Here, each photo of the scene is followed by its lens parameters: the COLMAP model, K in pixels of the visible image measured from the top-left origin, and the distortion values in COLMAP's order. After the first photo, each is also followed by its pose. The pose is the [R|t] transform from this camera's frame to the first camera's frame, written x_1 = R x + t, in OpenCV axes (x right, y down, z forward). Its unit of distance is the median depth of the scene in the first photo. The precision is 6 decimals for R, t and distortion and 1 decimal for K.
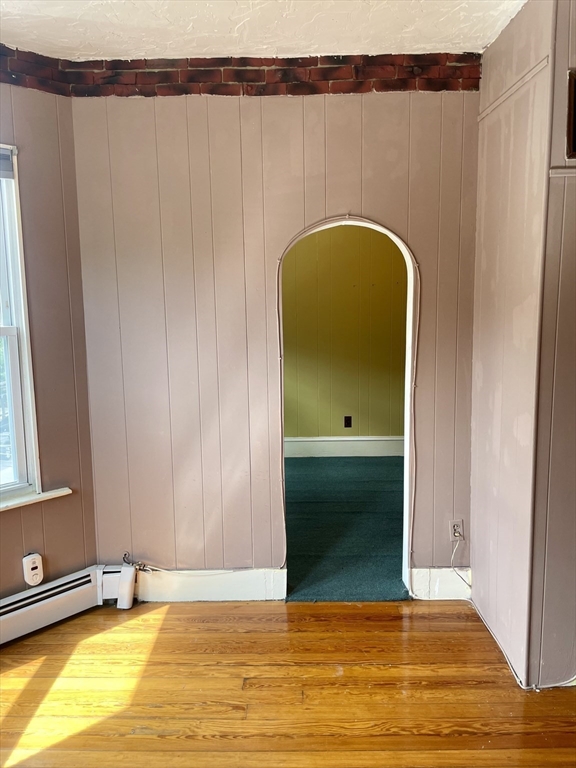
lens RADIAL K [[586.3, 0, 295.4], [0, 586.3, 377.4], [0, 0, 1]] dist [0.048924, -0.070413]
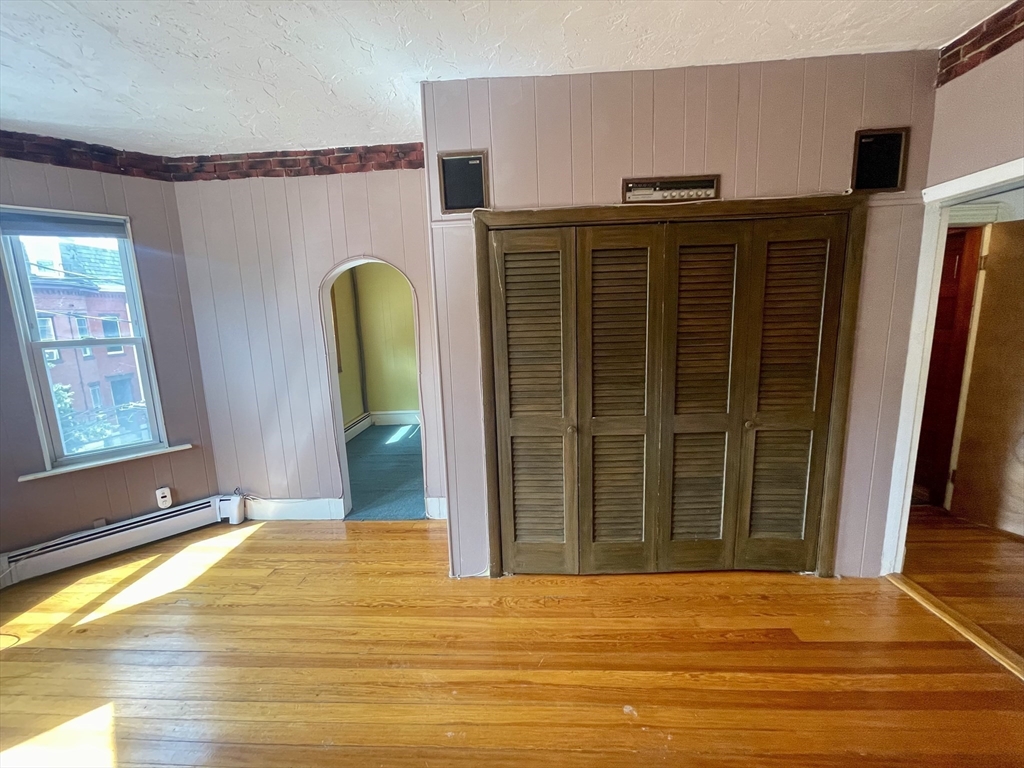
lens RADIAL K [[413.7, 0, 513.8], [0, 413.7, 377.8], [0, 0, 1]] dist [-0.005052, 0.001503]
pose [[0.999074, -0.013119, -0.040979, 0.512740], [0.014003, 0.999674, 0.021357, 0.007988], [0.040685, -0.021911, 0.998932, -0.012119]]
